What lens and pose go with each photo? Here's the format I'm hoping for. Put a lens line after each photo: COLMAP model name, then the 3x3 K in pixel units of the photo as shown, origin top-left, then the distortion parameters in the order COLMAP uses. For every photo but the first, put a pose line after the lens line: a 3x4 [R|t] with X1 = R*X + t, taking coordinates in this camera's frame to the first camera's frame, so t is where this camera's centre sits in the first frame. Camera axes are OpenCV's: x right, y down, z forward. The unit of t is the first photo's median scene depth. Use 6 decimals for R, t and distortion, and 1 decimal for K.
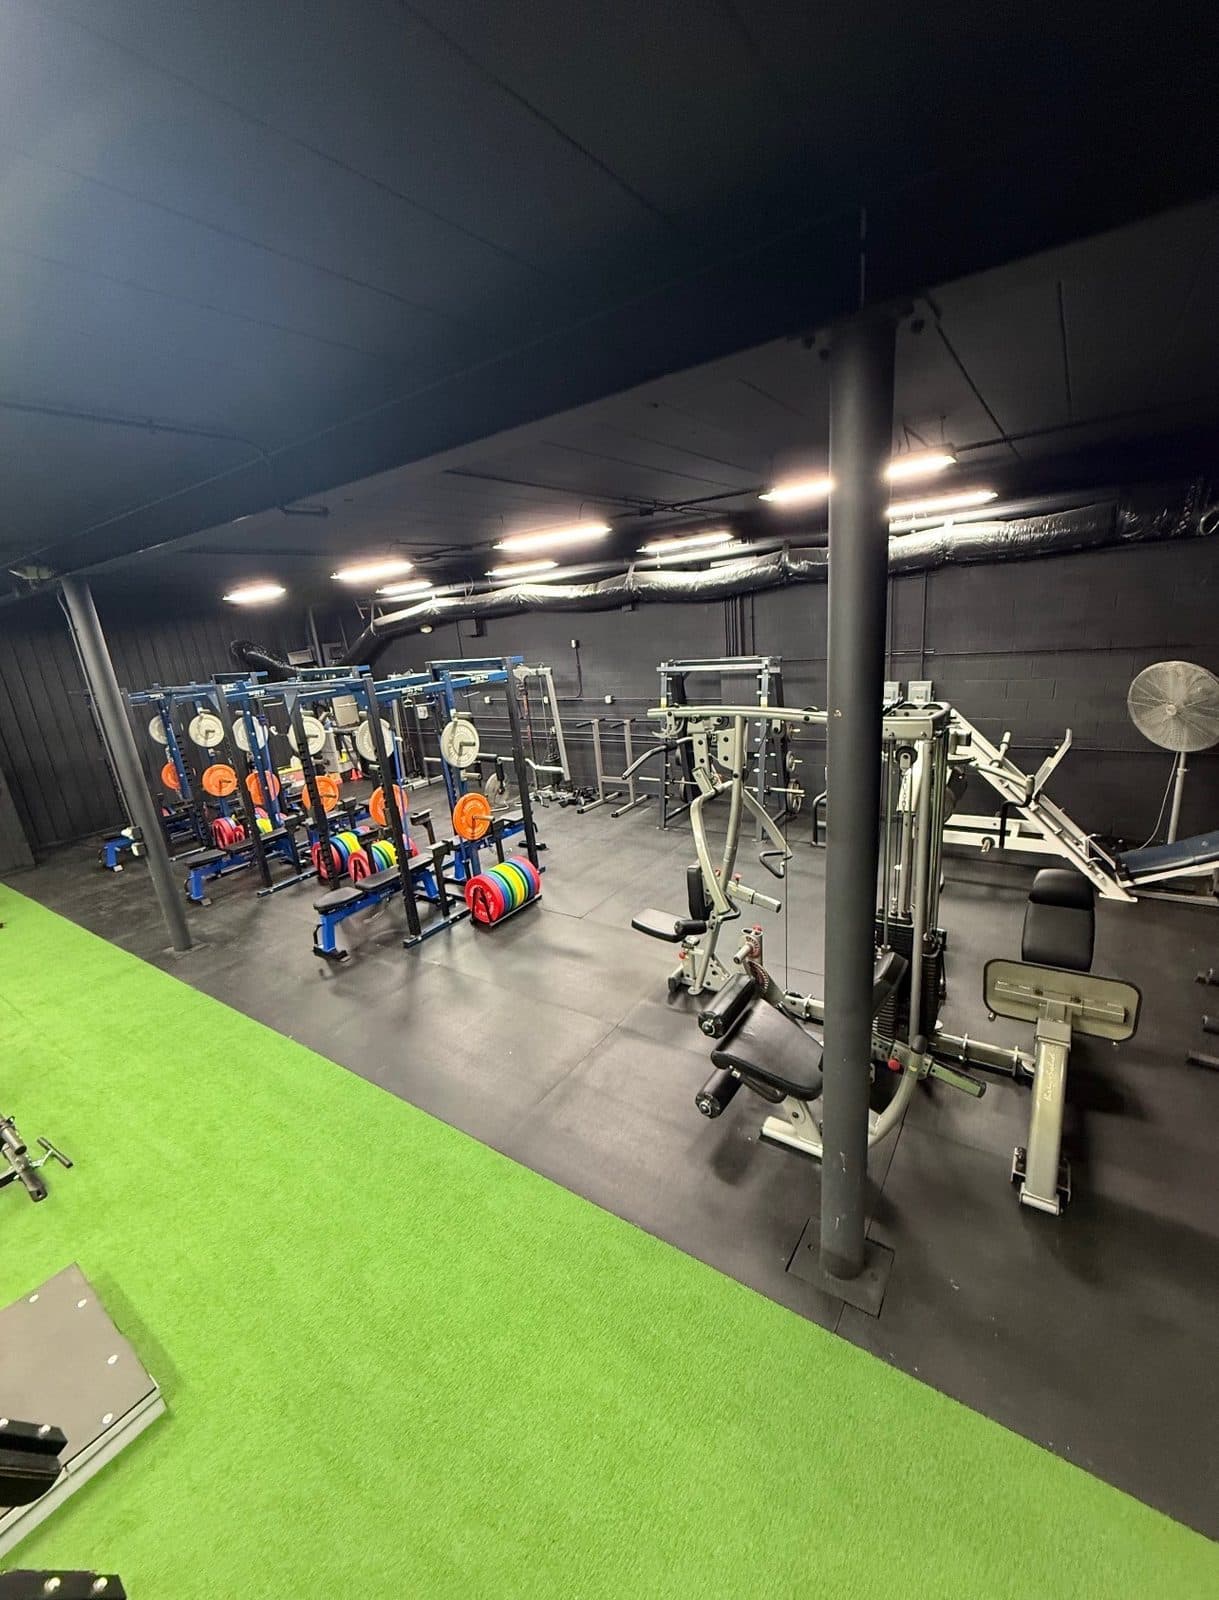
lens RADIAL K [[643.7, 0, 601.3], [0, 643.7, 804.9], [0, 0, 1]] dist [0.001168, -0.000416]
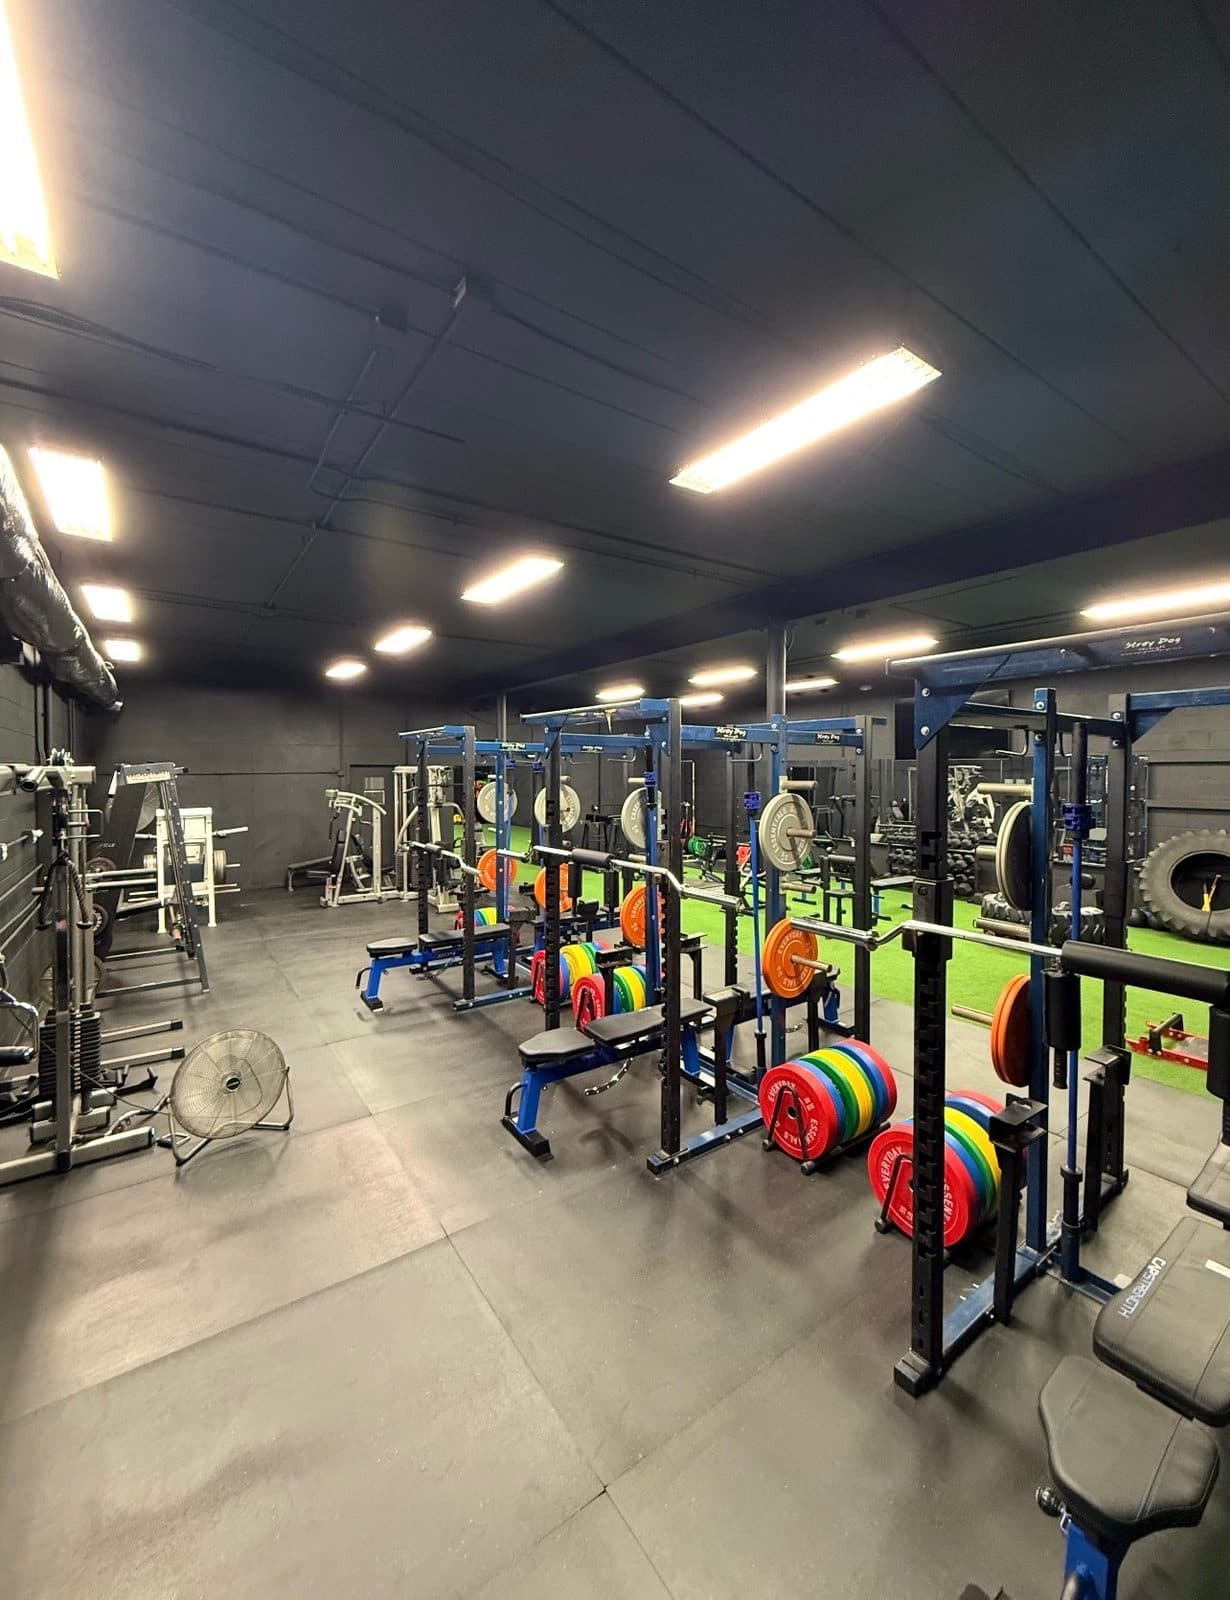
lens RADIAL K [[652.1, 0, 600.7], [0, 652.1, 794.5], [0, 0, 1]] dist [-0.001285, -0.000028]
pose [[0.932719, 0.109363, -0.343621, -0.182697], [-0.185818, 0.962412, -0.198079, 0.027854], [0.309042, 0.248603, 0.917981, 0.382472]]
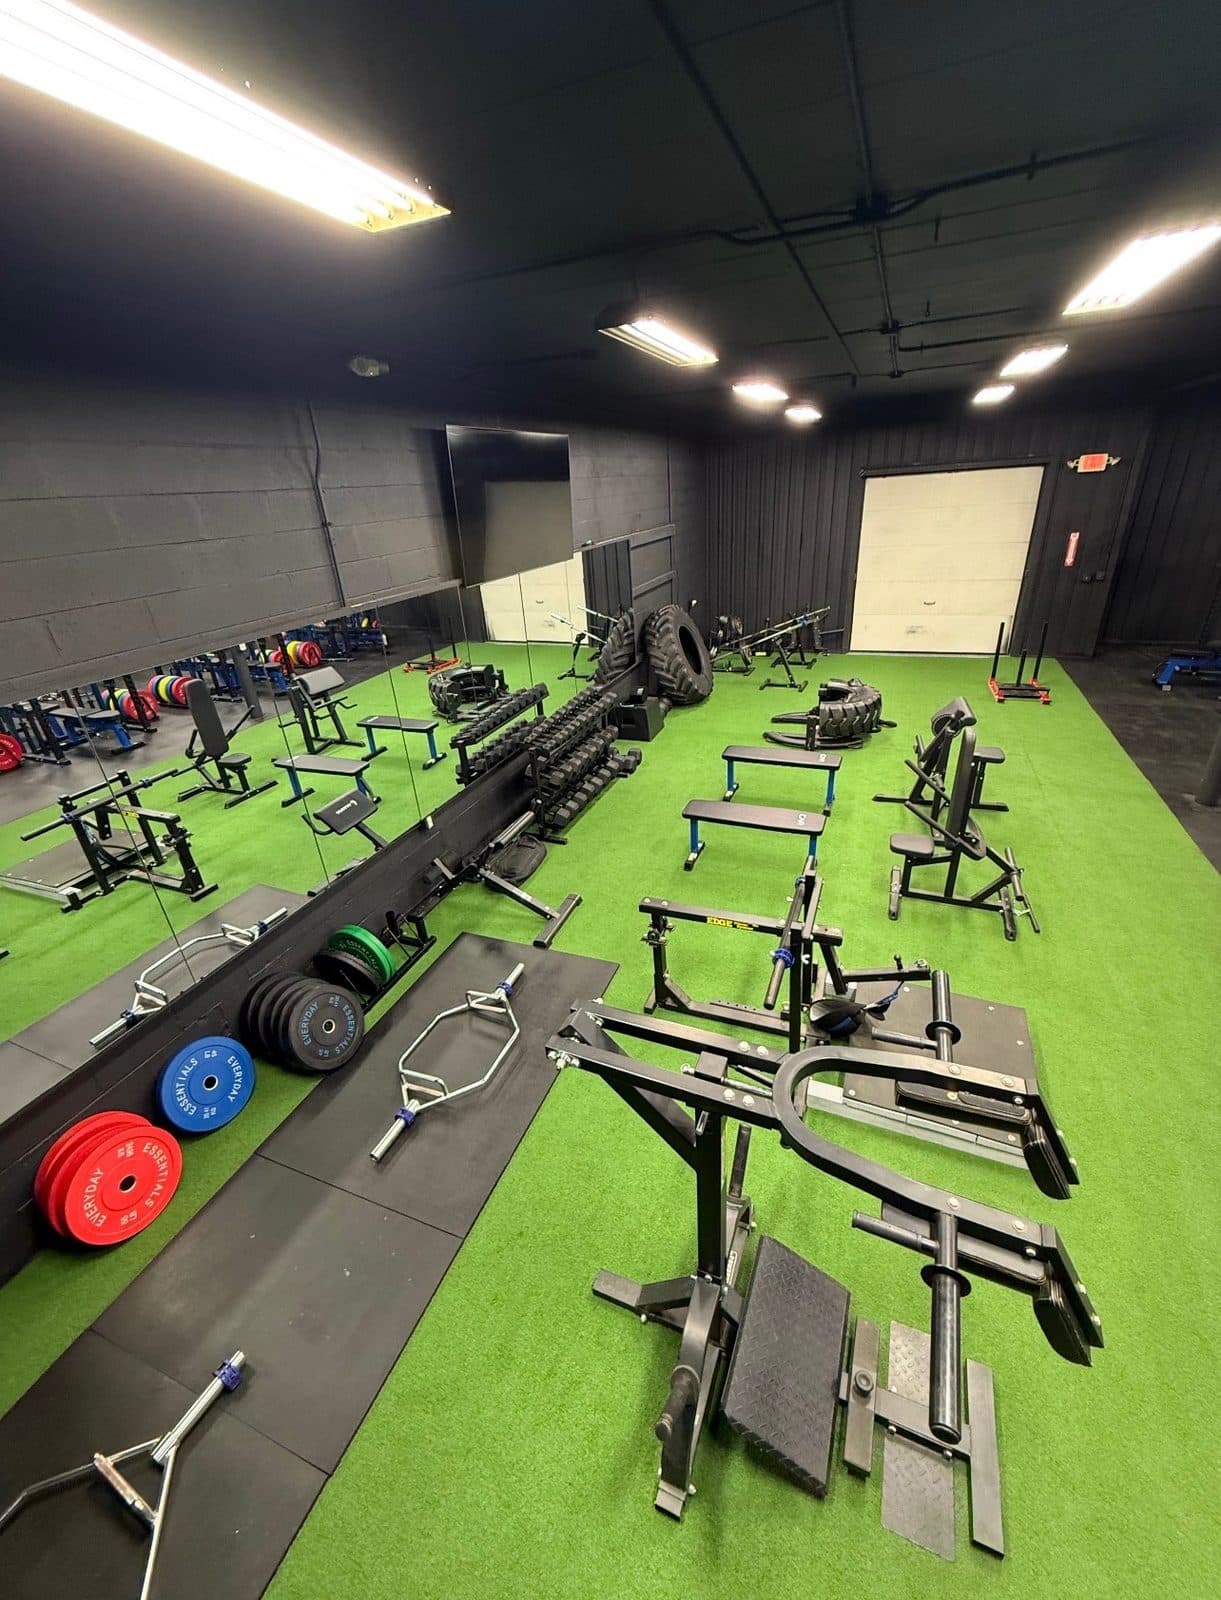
lens RADIAL K [[643.7, 0, 618.5], [0, 643.7, 797.9], [0, 0, 1]] dist [0.001168, -0.000416]
pose [[0.235378, 0.491509, -0.838460, -0.093668], [-0.231446, 0.866227, 0.442813, 0.008049], [0.943944, 0.089830, 0.317649, -0.063422]]
